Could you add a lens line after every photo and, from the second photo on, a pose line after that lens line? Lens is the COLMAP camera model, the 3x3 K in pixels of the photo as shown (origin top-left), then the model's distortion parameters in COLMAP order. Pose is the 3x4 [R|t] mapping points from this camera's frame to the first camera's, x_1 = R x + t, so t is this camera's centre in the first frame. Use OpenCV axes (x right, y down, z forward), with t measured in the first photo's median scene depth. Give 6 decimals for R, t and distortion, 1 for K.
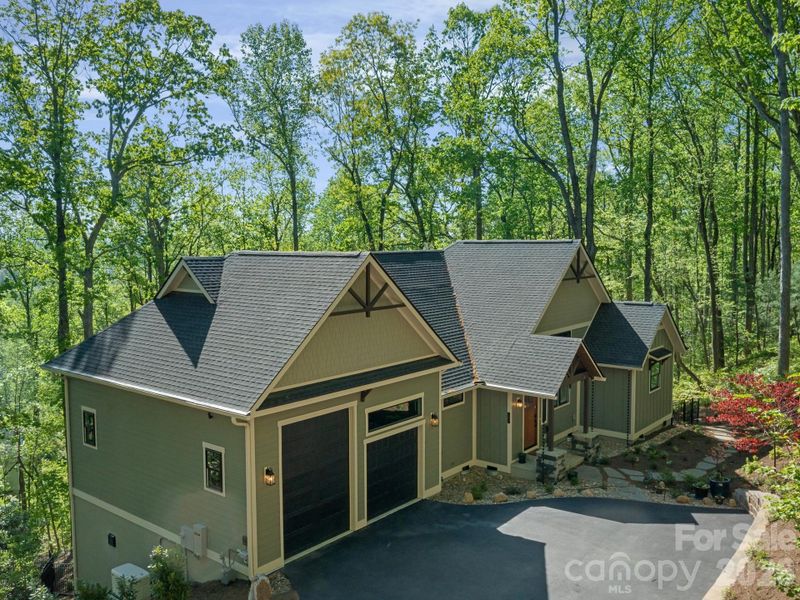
lens RADIAL K [[703.7, 0, 400.0], [0, 703.7, 300.0], [0, 0, 1]] dist [-0.014457, -0.001313]
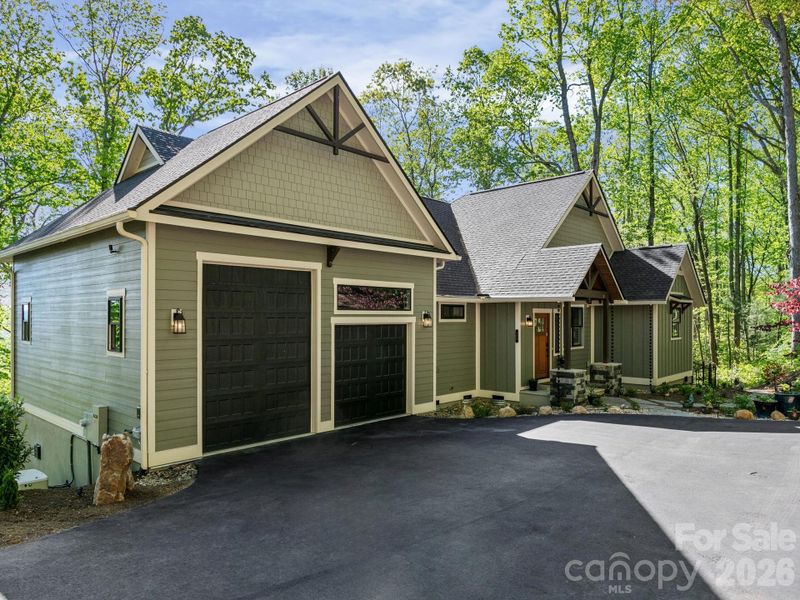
lens RADIAL K [[545.0, 0, 399.5], [0, 545.0, 312.1], [0, 0, 1]] dist [-0.000354, -0.003293]
pose [[0.998055, 0.005509, -0.062093, 0.051863], [-0.010797, 0.996309, -0.085155, 0.199119], [0.061395, 0.085660, 0.994431, 0.320897]]
